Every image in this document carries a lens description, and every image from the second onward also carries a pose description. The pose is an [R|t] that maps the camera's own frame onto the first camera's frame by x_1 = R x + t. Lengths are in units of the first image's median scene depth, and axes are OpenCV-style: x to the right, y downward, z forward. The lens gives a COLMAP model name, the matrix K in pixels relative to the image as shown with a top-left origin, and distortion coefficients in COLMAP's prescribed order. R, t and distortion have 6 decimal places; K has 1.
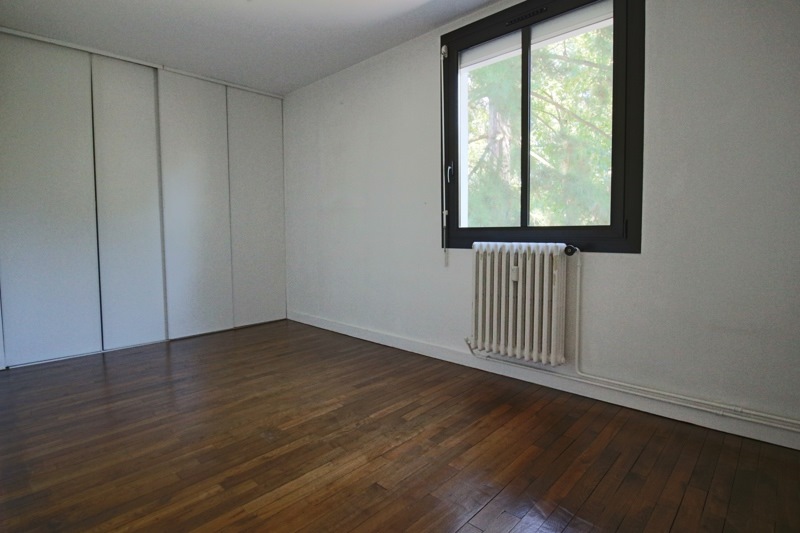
lens RADIAL K [[415.3, 0, 407.0], [0, 415.3, 264.1], [0, 0, 1]] dist [-0.023191, -0.000400]
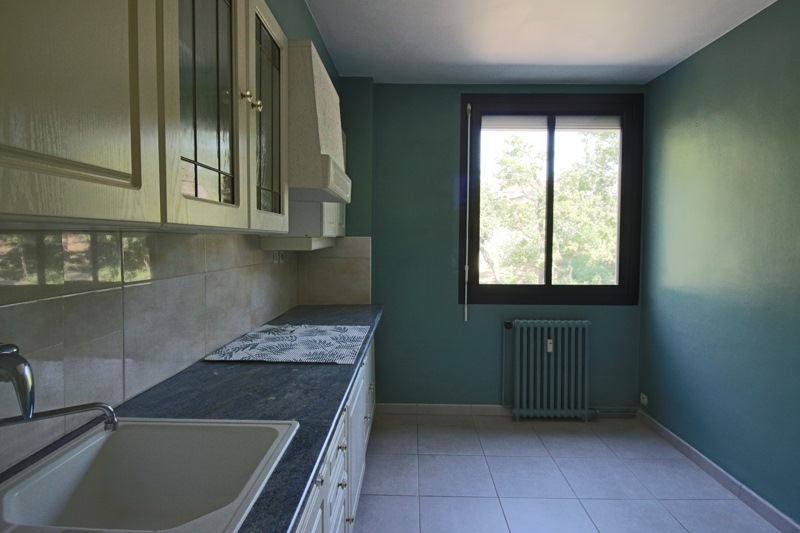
lens RADIAL K [[415.3, 0, 407.0], [0, 415.3, 264.1], [0, 0, 1]] dist [-0.023191, -0.000400]
pose [[0.737107, -0.003443, 0.675768, -0.784084], [0.037683, 0.998641, -0.036016, -0.119455], [-0.674725, 0.052012, 0.736234, 0.417003]]
